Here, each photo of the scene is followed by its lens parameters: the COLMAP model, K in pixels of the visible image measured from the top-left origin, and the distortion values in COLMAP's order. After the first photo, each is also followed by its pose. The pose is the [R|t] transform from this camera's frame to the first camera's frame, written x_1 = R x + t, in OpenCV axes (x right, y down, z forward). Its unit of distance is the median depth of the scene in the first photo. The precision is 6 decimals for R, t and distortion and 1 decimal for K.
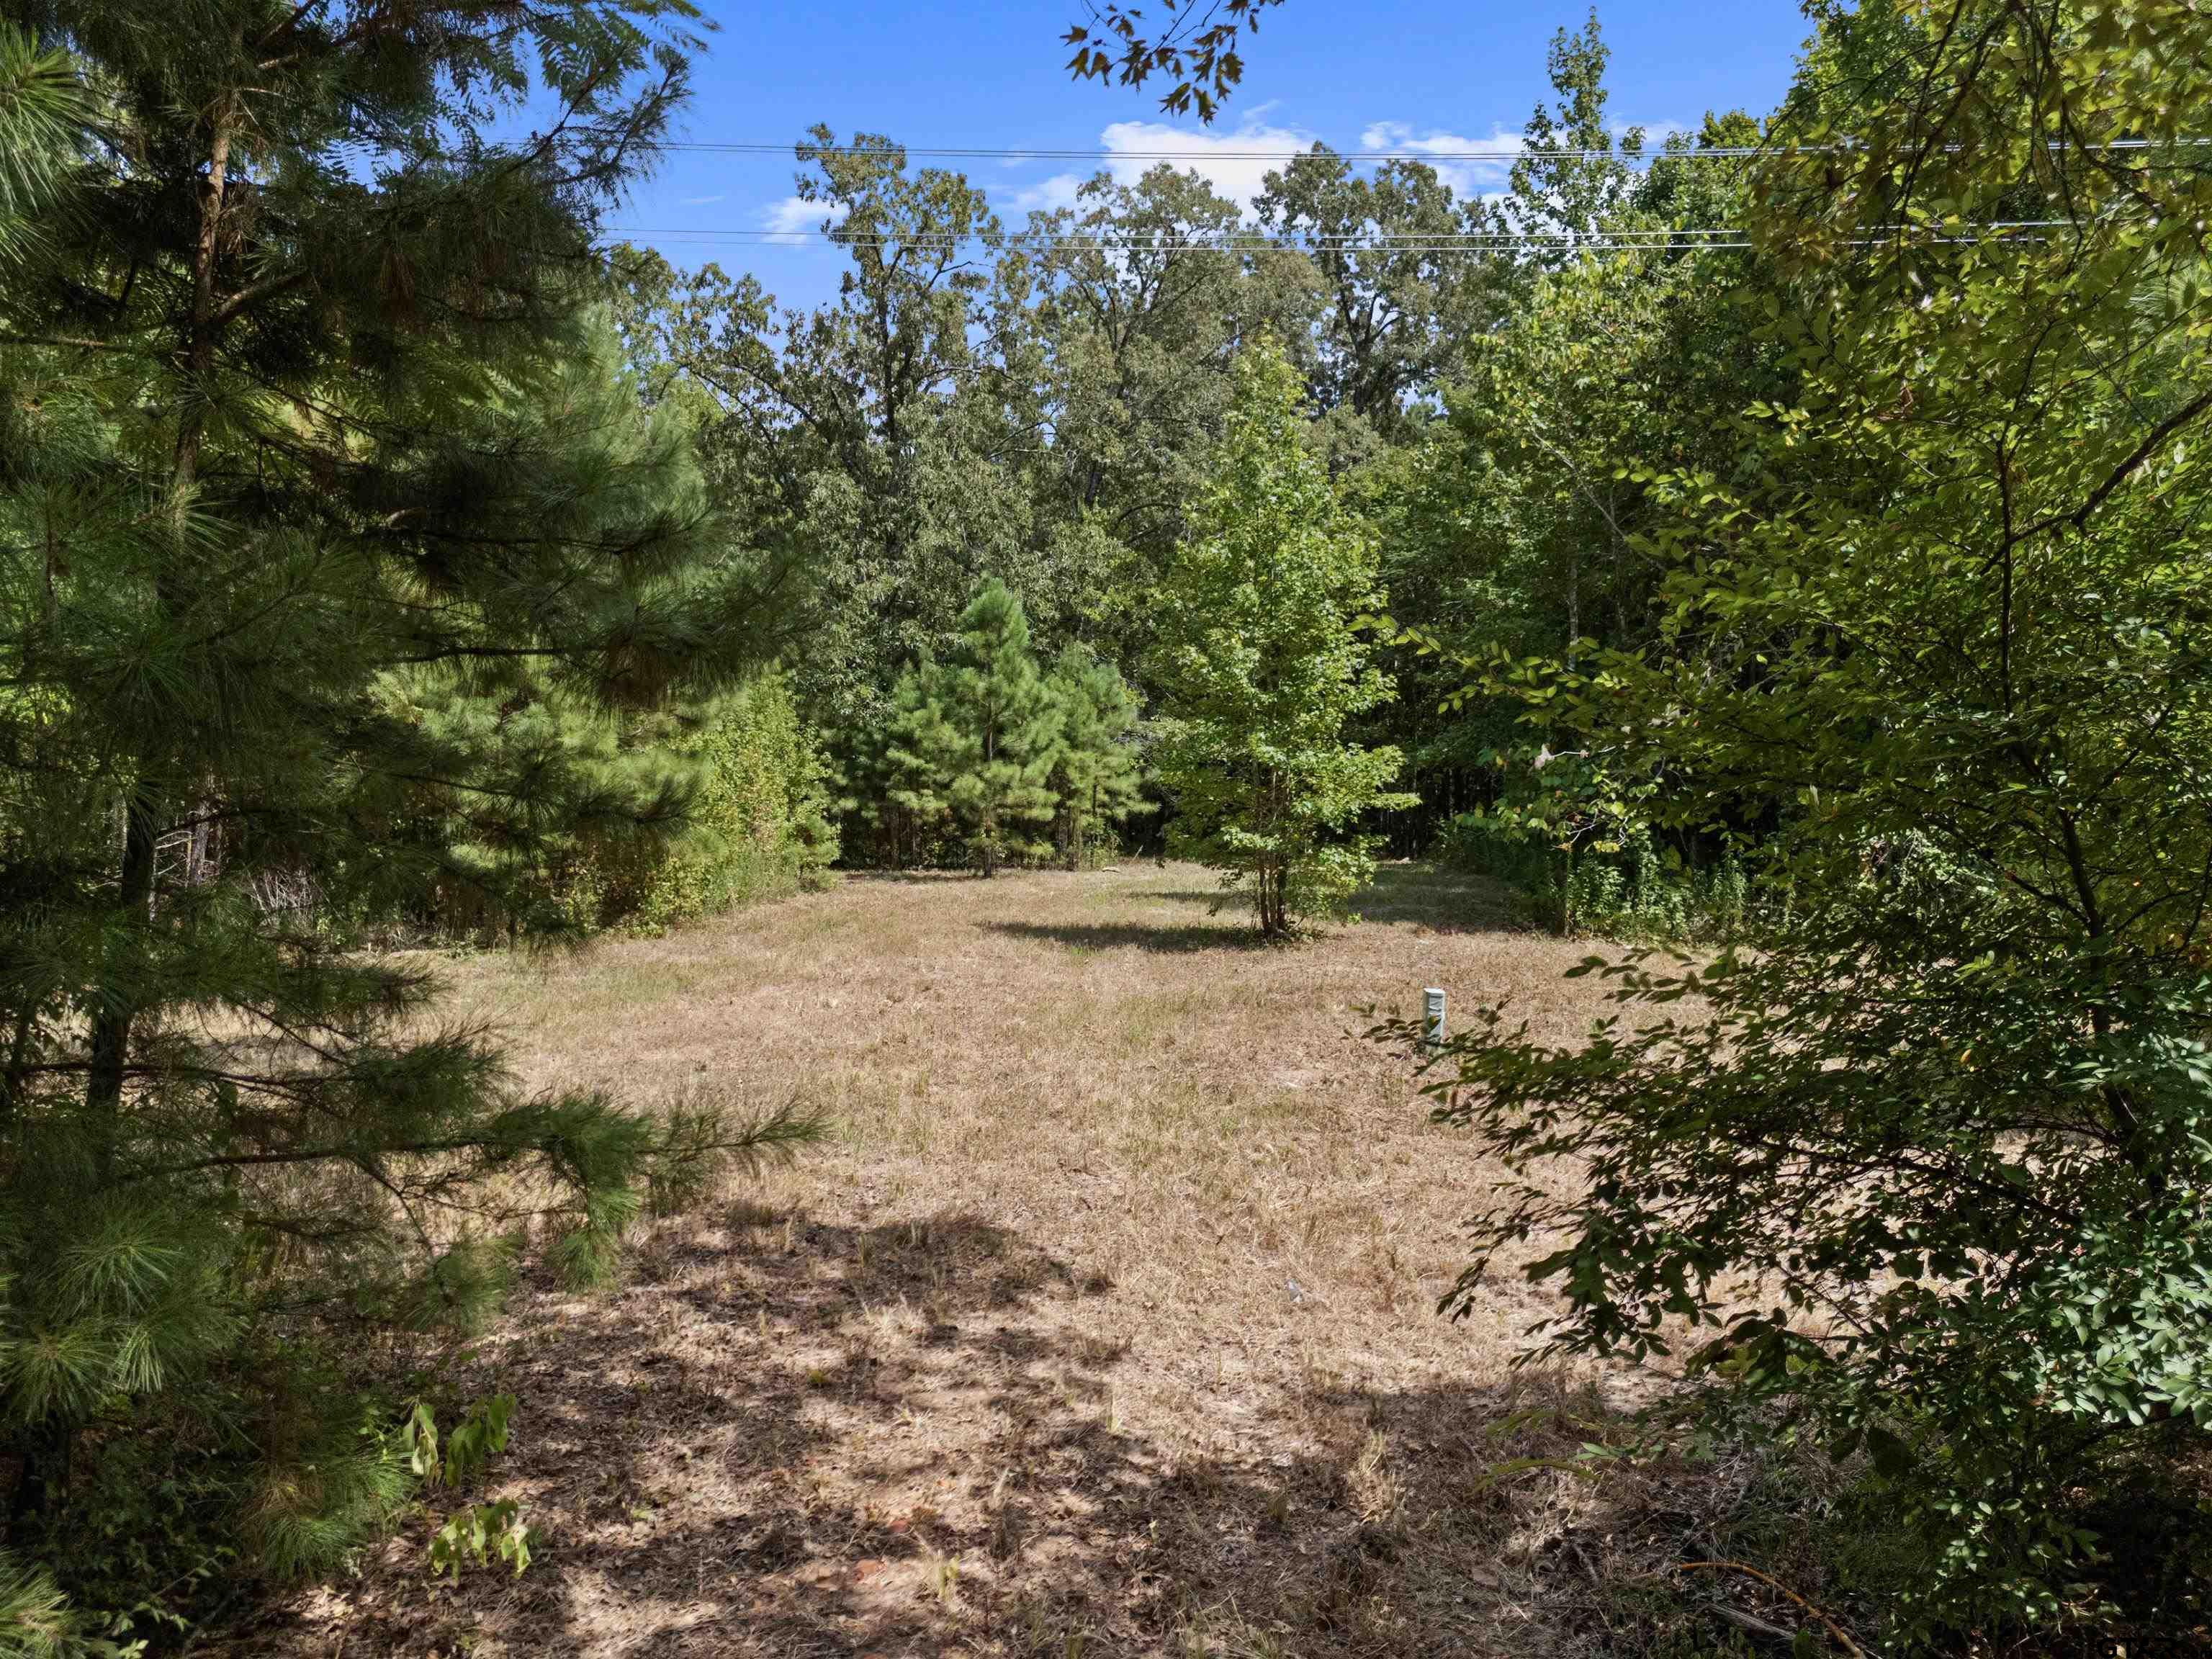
lens RADIAL K [[1647.2, 0, 1110.1], [0, 1647.2, 846.2], [0, 0, 1]] dist [0.116561, -0.186332]
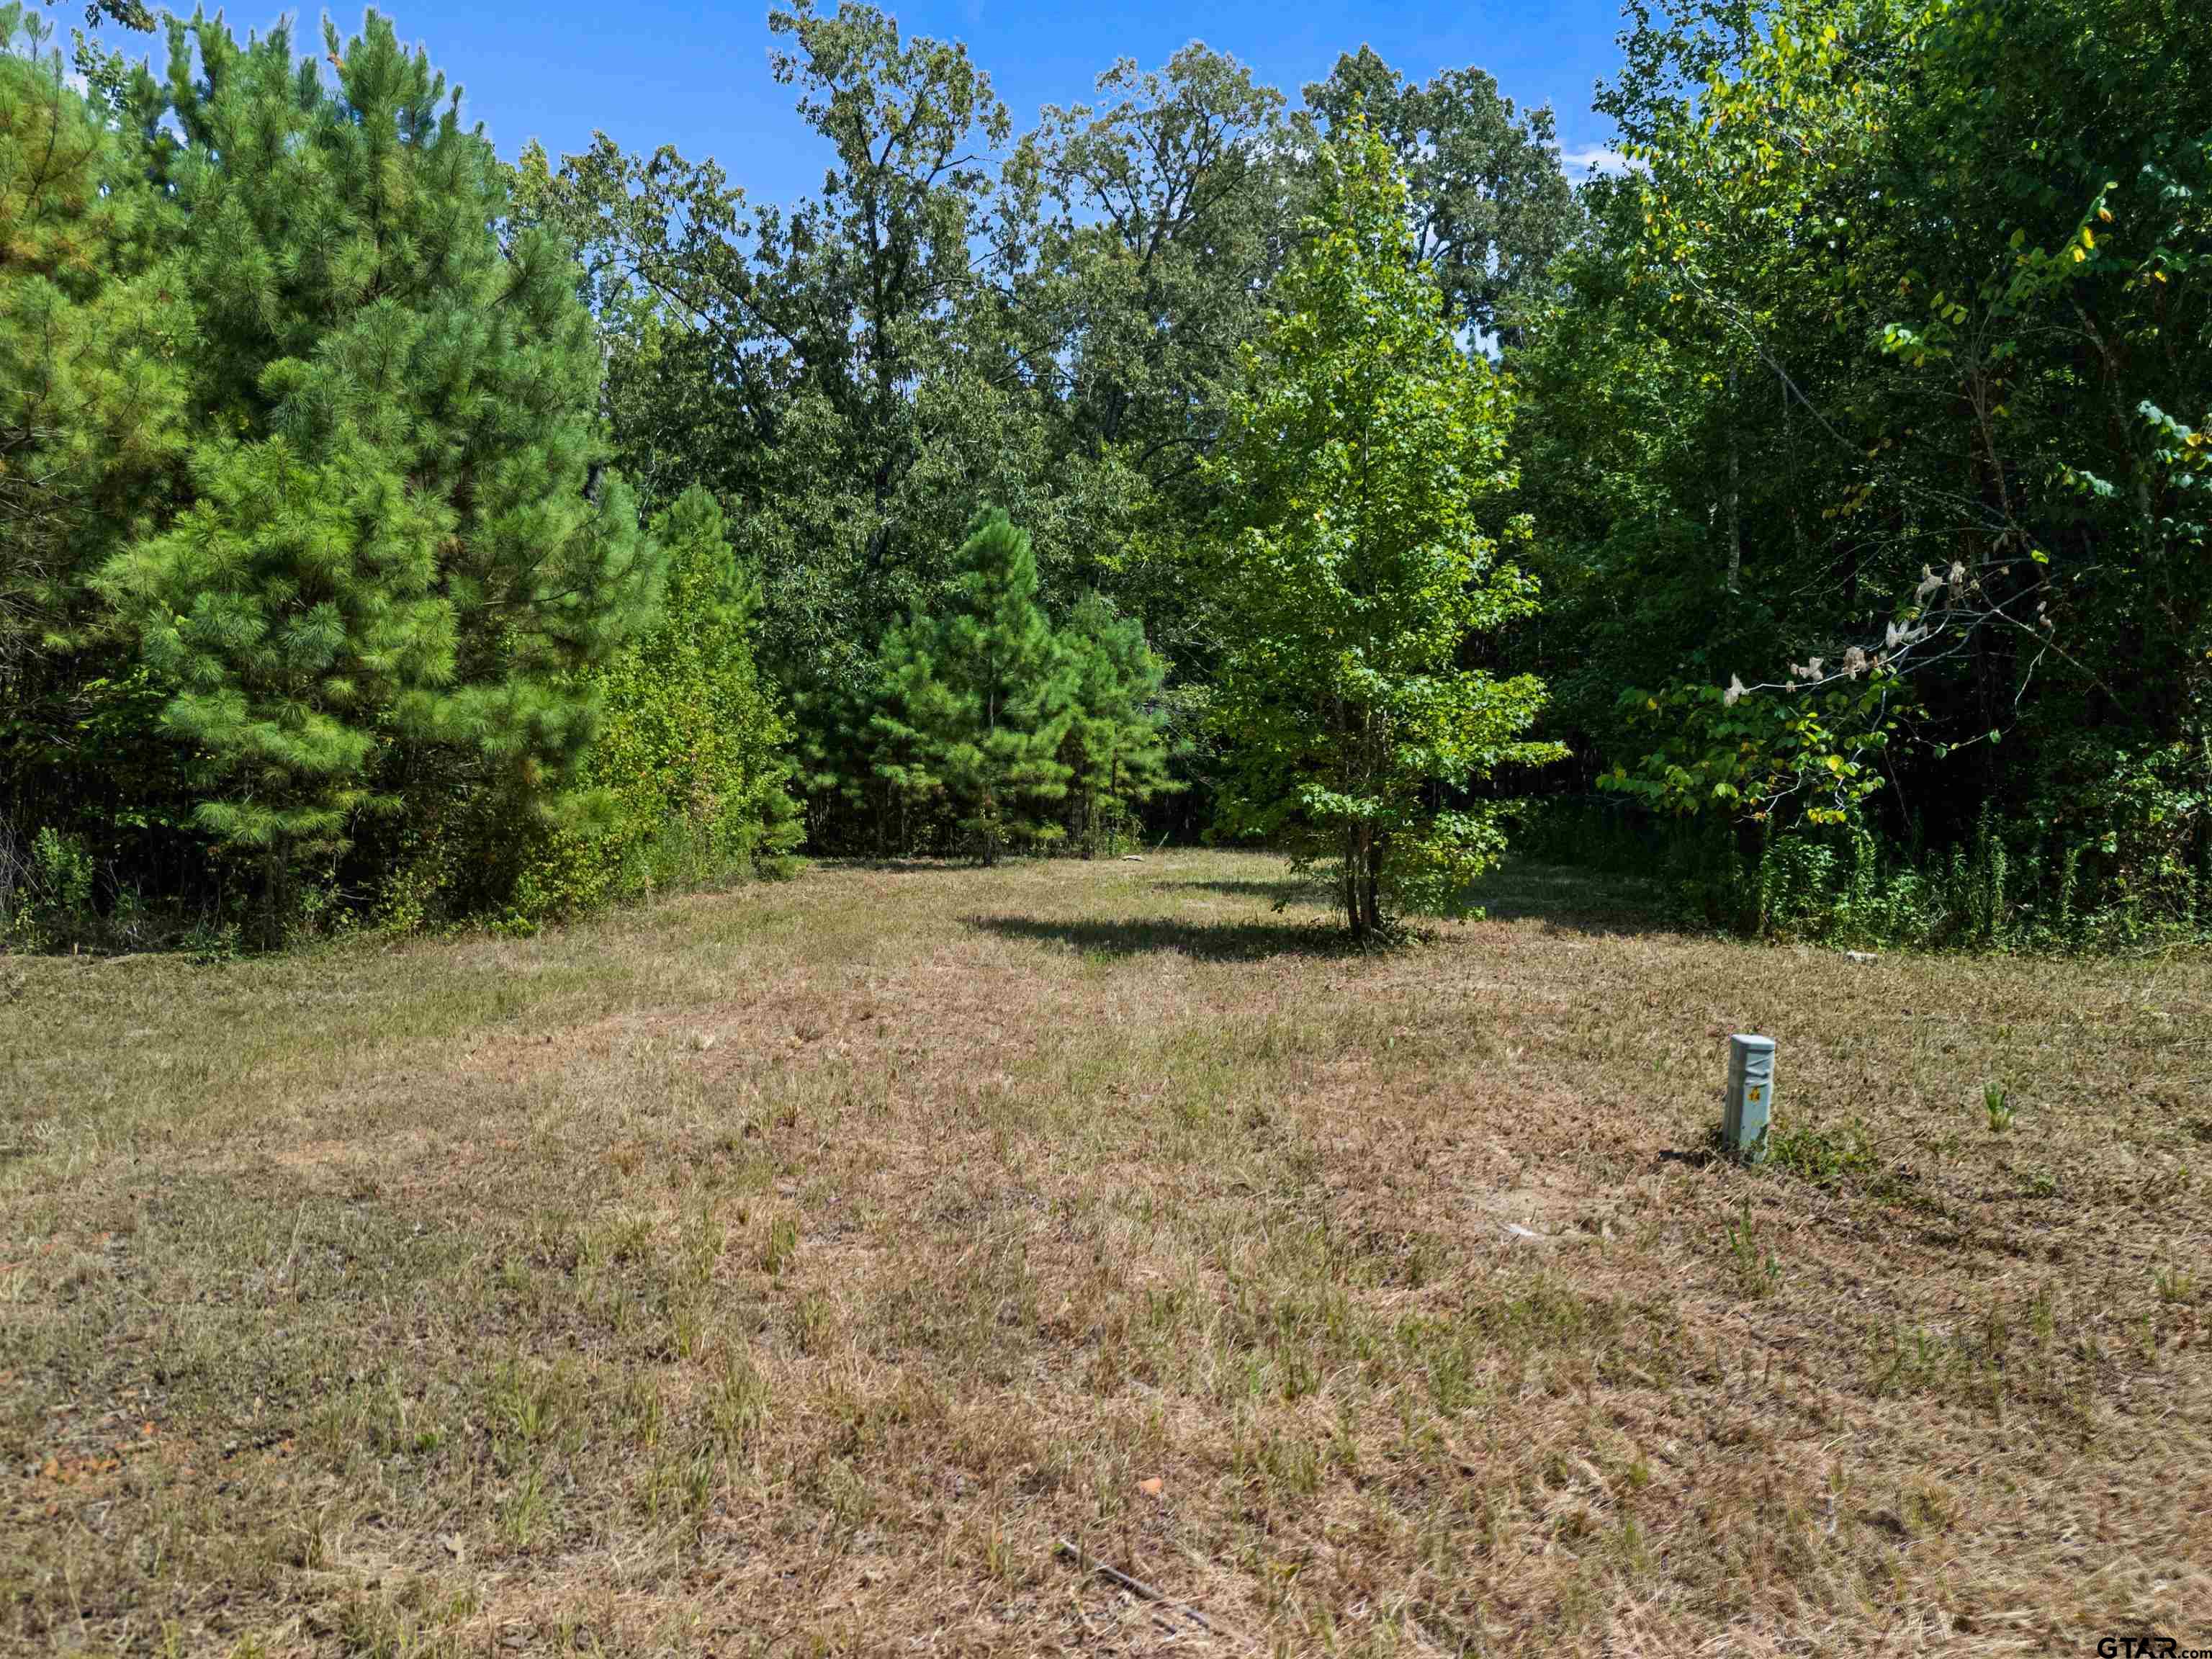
lens RADIAL K [[1647.2, 0, 1110.1], [0, 1647.2, 846.2], [0, 0, 1]] dist [0.116561, -0.186332]
pose [[0.999954, 0.002941, -0.009174, -0.003882], [-0.002939, 0.999996, 0.000242, 0.008166], [0.009175, -0.000215, 0.999958, 0.152949]]
